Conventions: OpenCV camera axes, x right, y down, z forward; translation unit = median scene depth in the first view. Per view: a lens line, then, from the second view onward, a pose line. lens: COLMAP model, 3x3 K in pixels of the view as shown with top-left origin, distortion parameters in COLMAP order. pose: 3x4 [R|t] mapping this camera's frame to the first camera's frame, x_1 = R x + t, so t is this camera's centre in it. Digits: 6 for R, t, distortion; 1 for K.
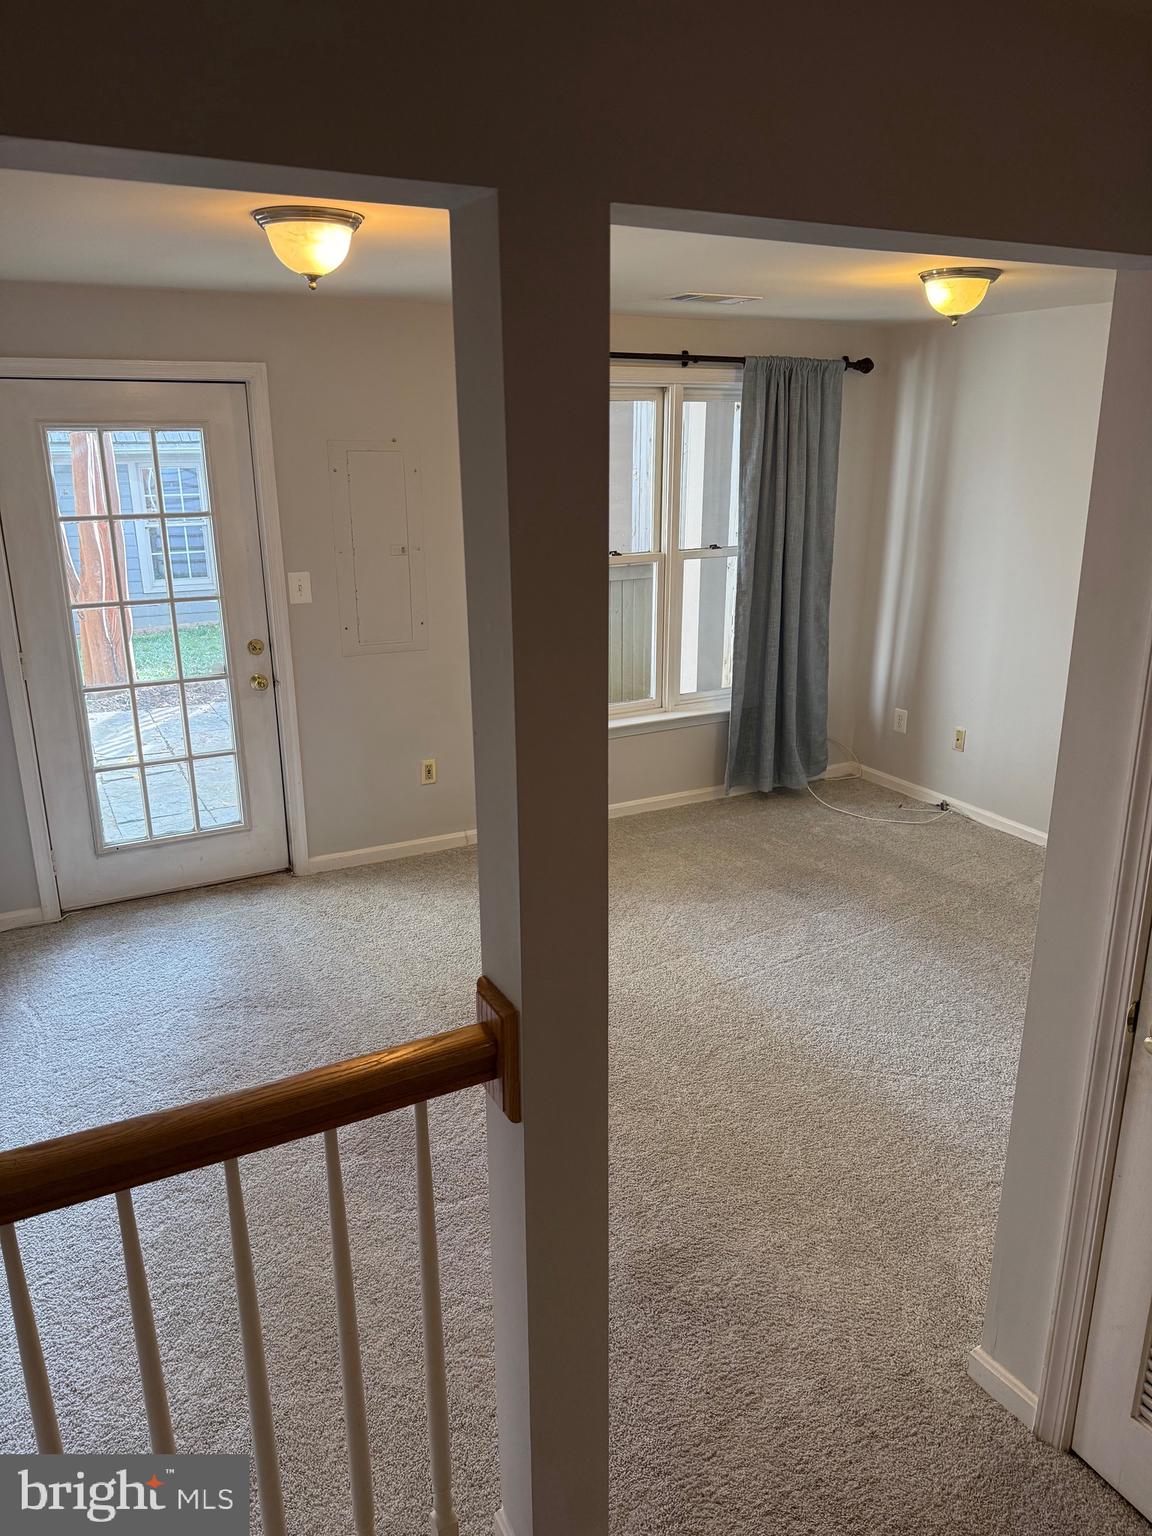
lens RADIAL K [[1102.0, 0, 574.9], [0, 1102.0, 767.5], [0, 0, 1]] dist [0.074035, -0.087843]
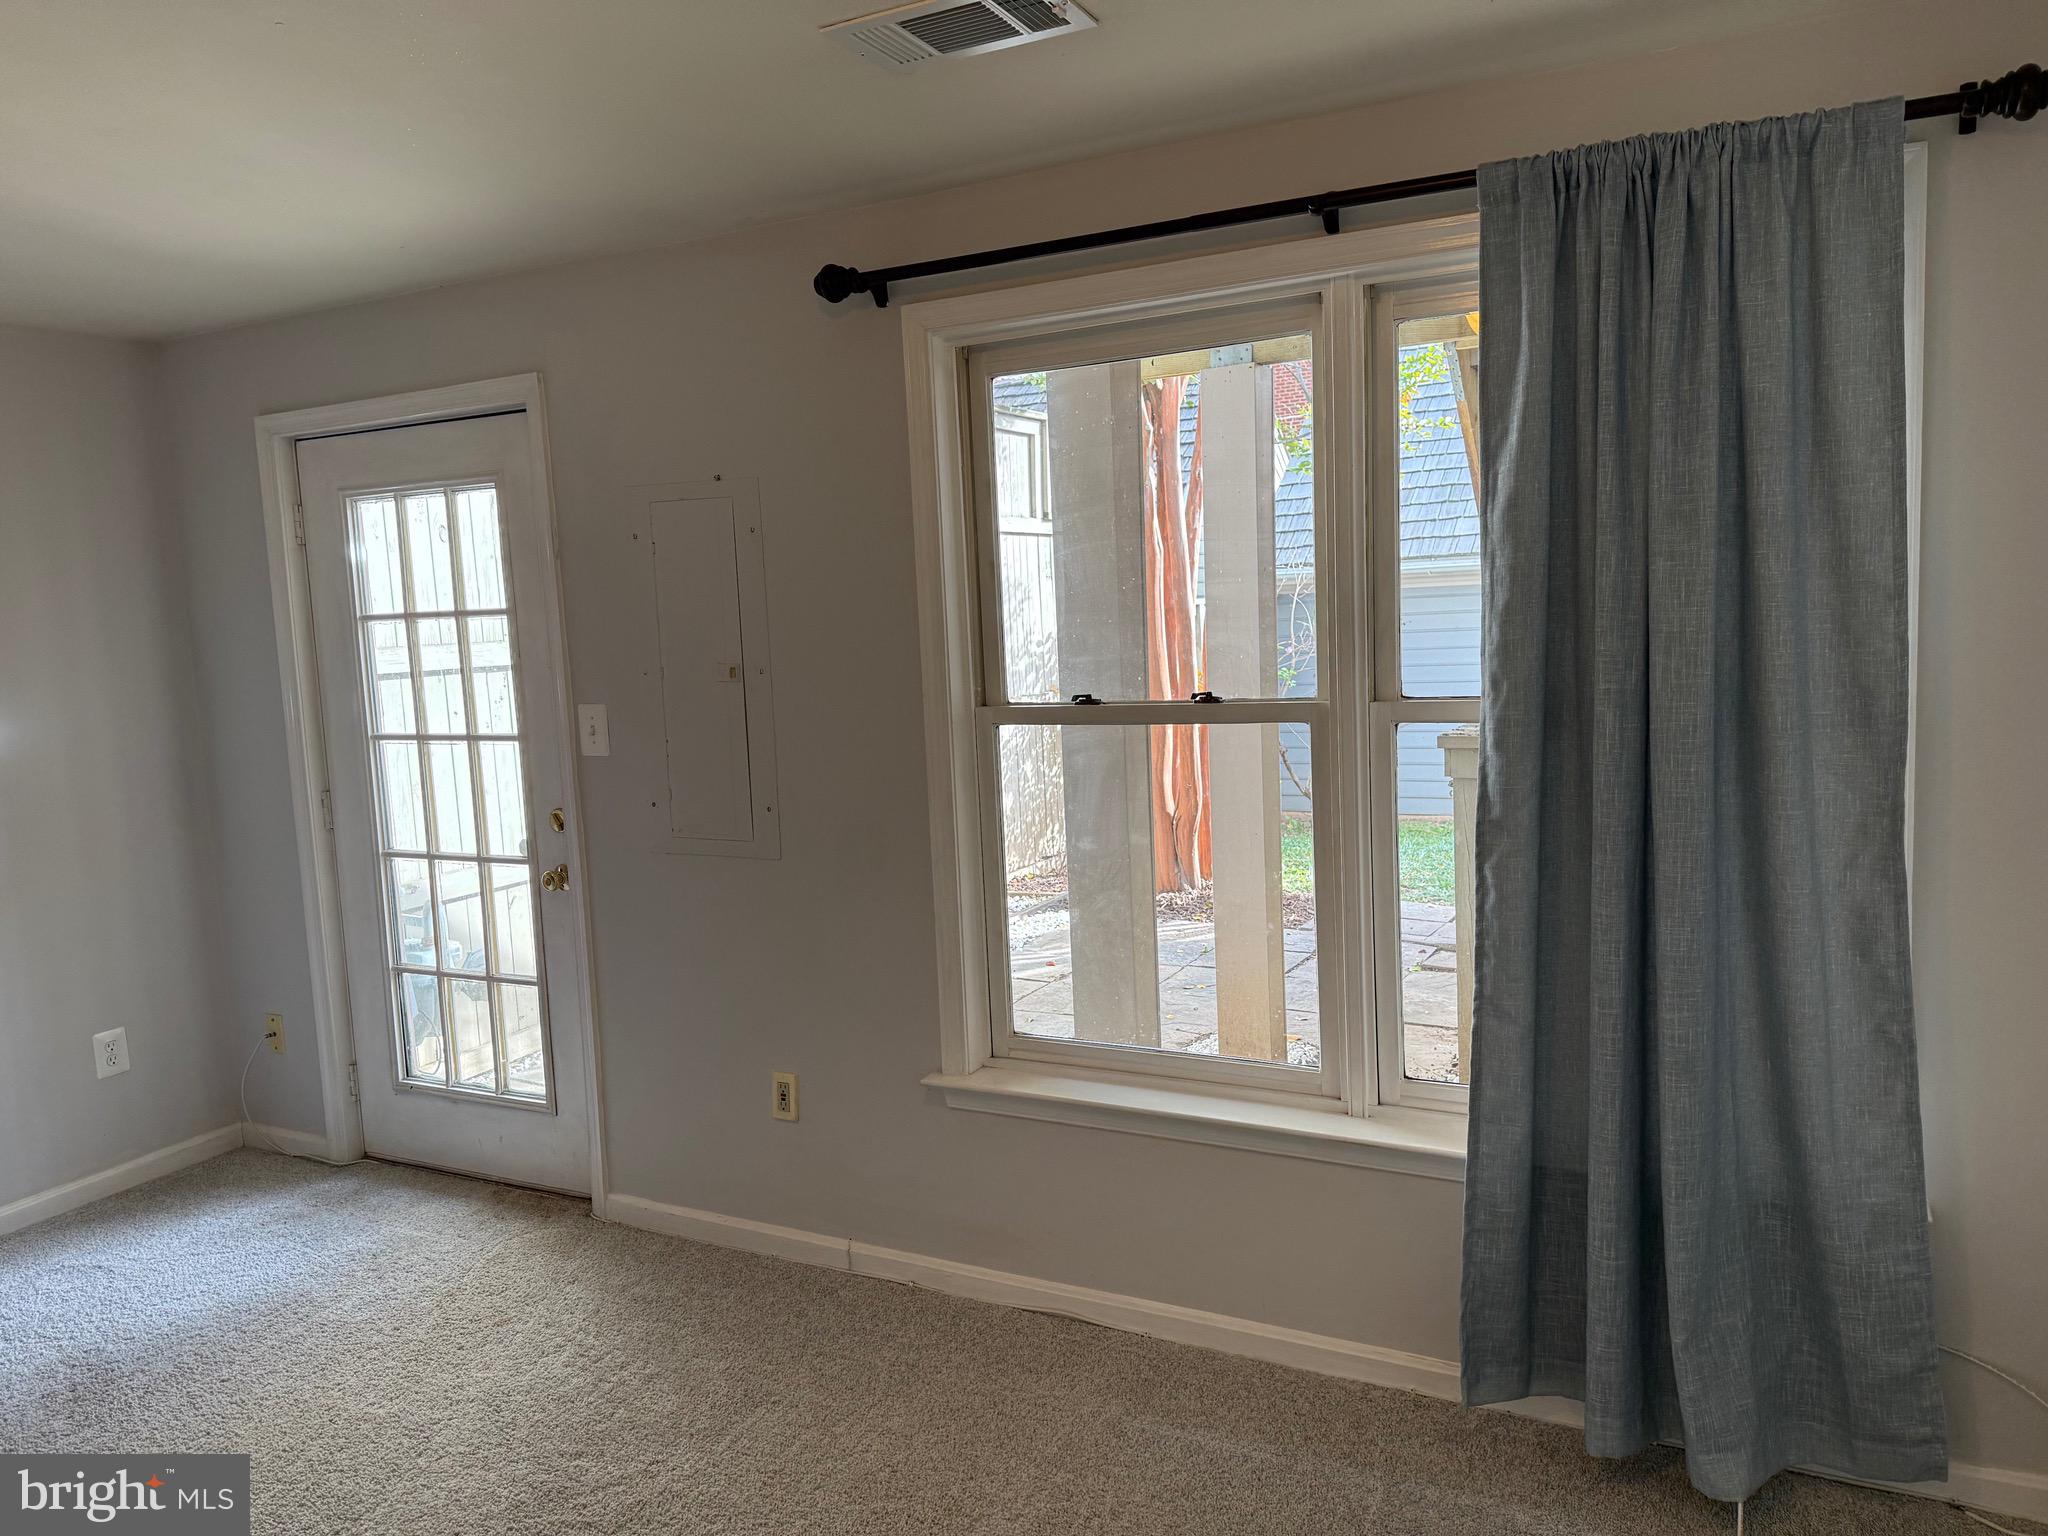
lens RADIAL K [[1469.3, 0, 1013.3], [0, 1469.3, 750.0], [0, 0, 1]] dist [0.074035, -0.087843]
pose [[0.549100, 0.064172, -0.833290, 0.508628], [-0.196805, 0.978938, -0.054297, -0.143666], [0.812254, 0.193810, 0.550164, 0.702732]]
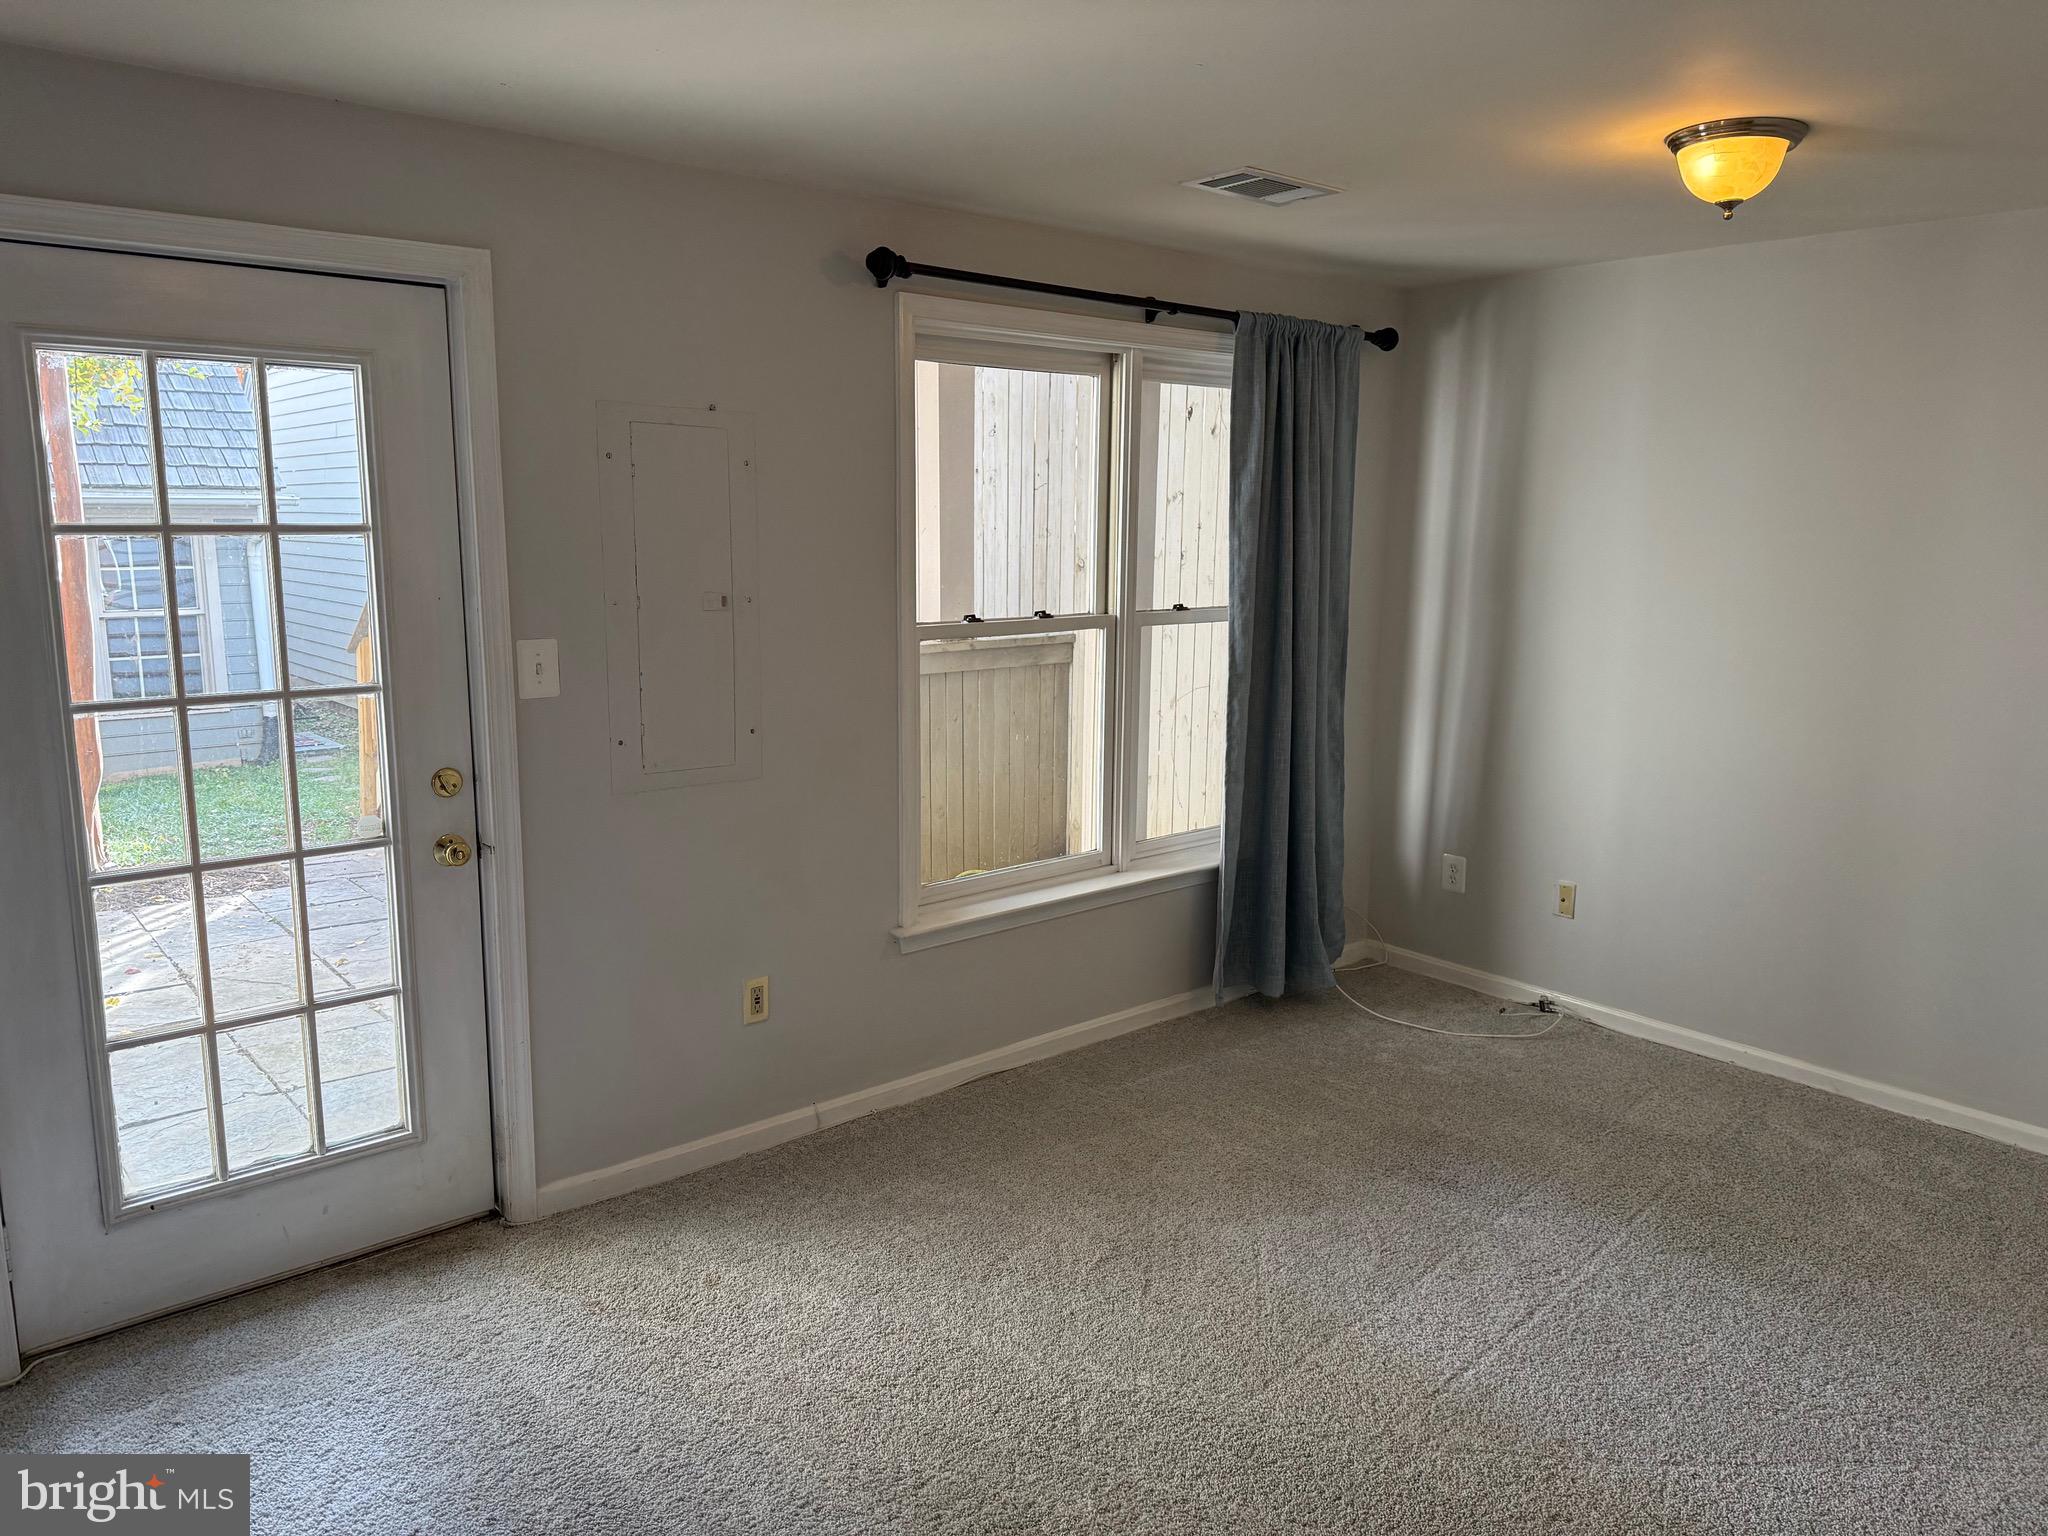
lens RADIAL K [[1469.3, 0, 1020.9], [0, 1469.3, 756.3], [0, 0, 1]] dist [0.074035, -0.087843]
pose [[0.977427, -0.023982, 0.209906, -0.161534], [0.050996, 0.990940, -0.124247, -0.019336], [-0.205025, 0.132147, 0.969795, 0.254183]]
